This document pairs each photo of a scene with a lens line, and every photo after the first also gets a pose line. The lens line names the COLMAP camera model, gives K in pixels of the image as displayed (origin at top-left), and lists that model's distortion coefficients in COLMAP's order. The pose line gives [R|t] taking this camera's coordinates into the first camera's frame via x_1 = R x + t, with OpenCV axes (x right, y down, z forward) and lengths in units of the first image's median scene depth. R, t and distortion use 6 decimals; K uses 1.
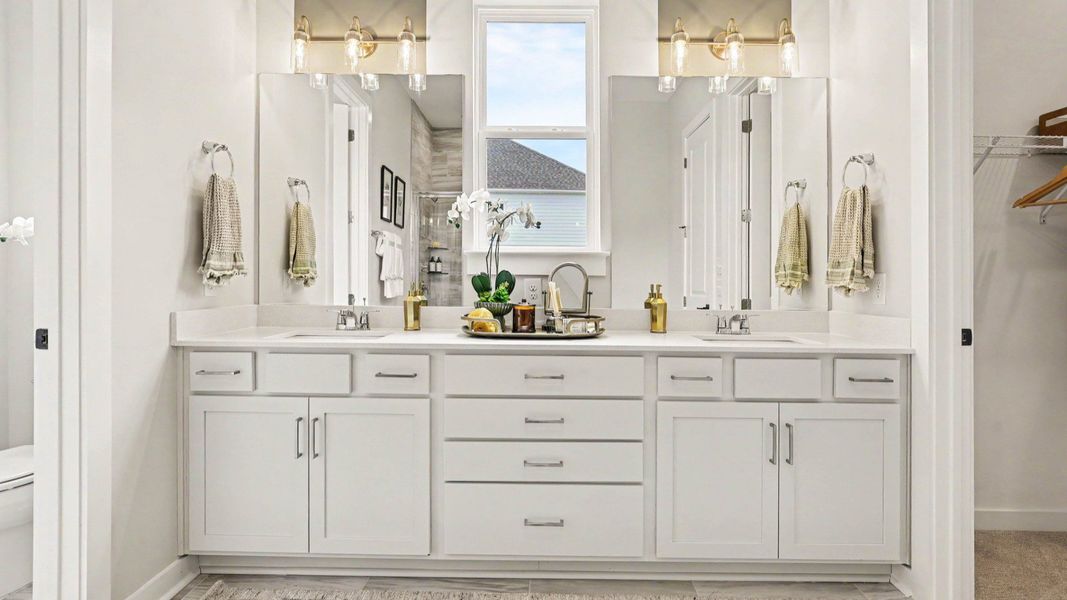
lens RADIAL K [[549.1, 0, 532.0], [0, 549.1, 288.5], [0, 0, 1]] dist [0.004996, 0.000421]
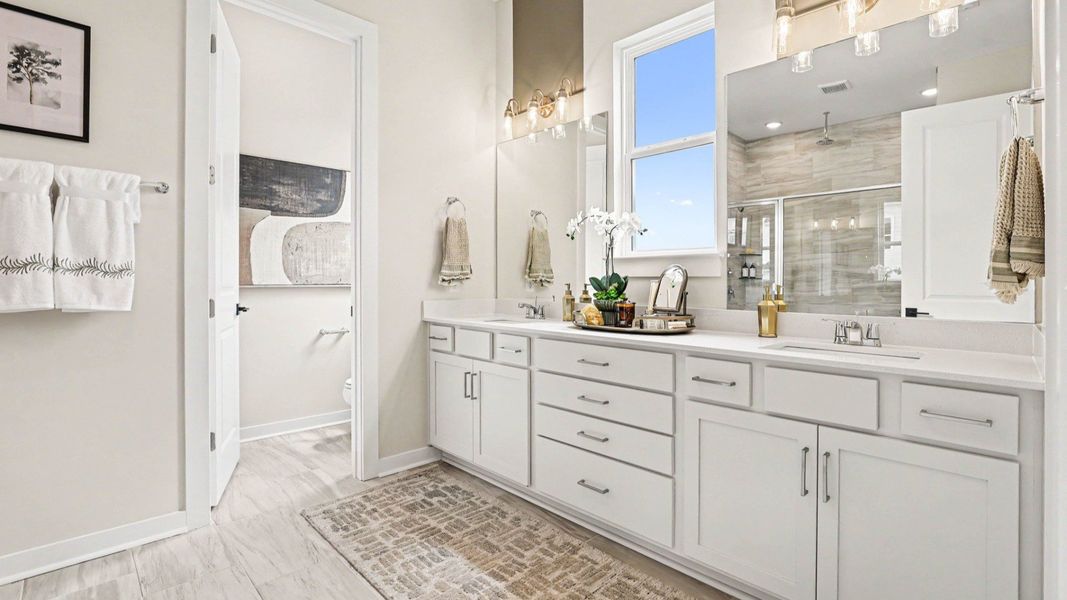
lens RADIAL K [[483.2, 0, 534.0], [0, 483.2, 294.9], [0, 0, 1]] dist [-0.004171, -0.000030]
pose [[0.711480, 0.013448, -0.702578, 0.584154], [-0.012262, 0.999902, 0.006722, 0.009351], [0.702599, 0.003832, 0.711575, 0.157549]]
